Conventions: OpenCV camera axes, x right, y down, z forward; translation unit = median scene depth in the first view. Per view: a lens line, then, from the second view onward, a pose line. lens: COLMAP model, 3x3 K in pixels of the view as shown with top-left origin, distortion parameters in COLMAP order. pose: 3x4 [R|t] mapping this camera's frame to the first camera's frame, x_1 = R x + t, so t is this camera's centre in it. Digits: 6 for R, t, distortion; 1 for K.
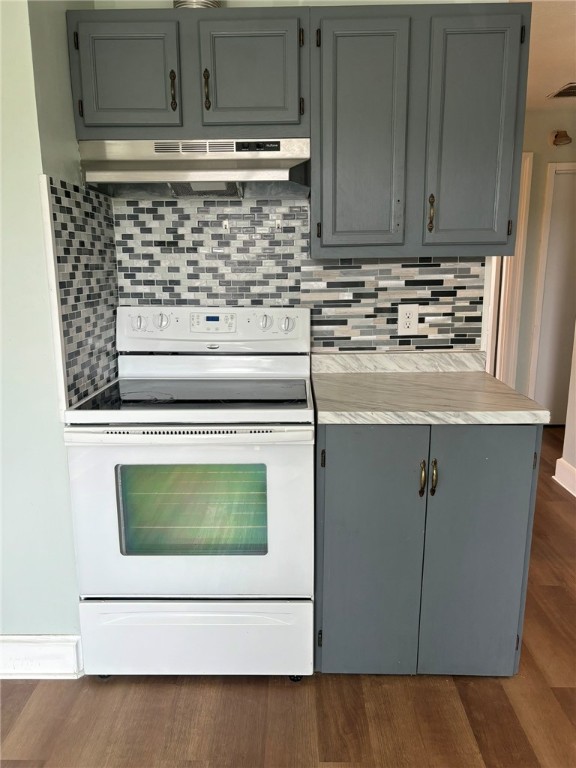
lens RADIAL K [[593.9, 0, 288.4], [0, 593.9, 387.9], [0, 0, 1]] dist [0.109809, -0.175121]
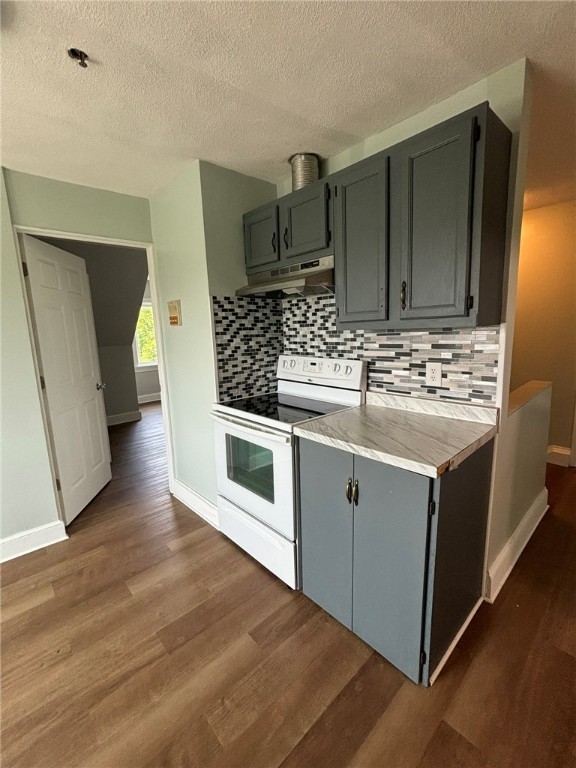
lens RADIAL K [[333.4, 0, 287.3], [0, 333.4, 384.6], [0, 0, 1]] dist [0.000640, -0.000004]
pose [[0.682075, 0.105757, -0.723595, 0.514766], [-0.127082, 0.991574, 0.025133, -0.070728], [0.720155, 0.074813, 0.689768, 0.279807]]
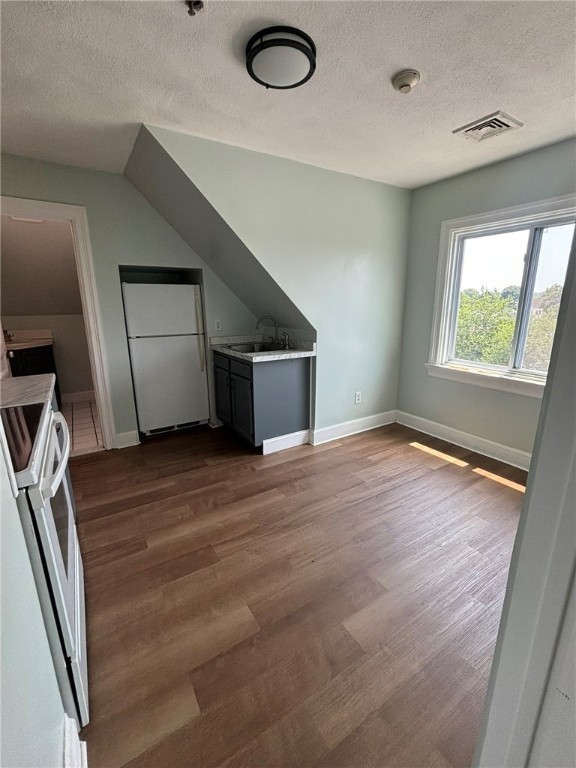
lens RADIAL K [[348.7, 0, 292.5], [0, 348.7, 385.5], [0, 0, 1]] dist [0.004703, 0.000158]
pose [[-0.544863, -0.192365, 0.816162, -0.748936], [0.180524, 0.923596, 0.338203, -0.135134], [-0.818862, 0.331611, -0.468507, 0.691123]]
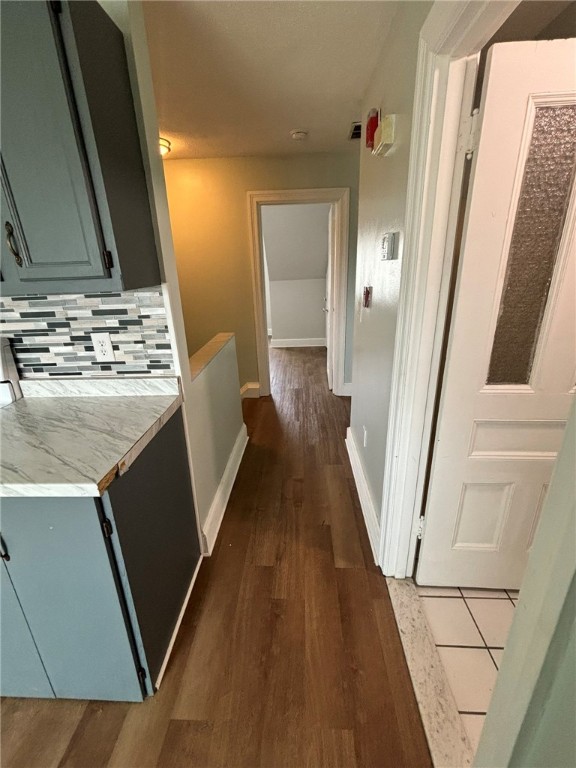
lens RADIAL K [[333.4, 0, 287.3], [0, 333.4, 384.6], [0, 0, 1]] dist [0.000640, -0.000004]
pose [[0.999124, -0.008702, -0.040939, 0.553980], [0.013815, 0.991893, 0.126323, -0.120209], [0.039508, -0.126778, 0.991144, 0.427417]]
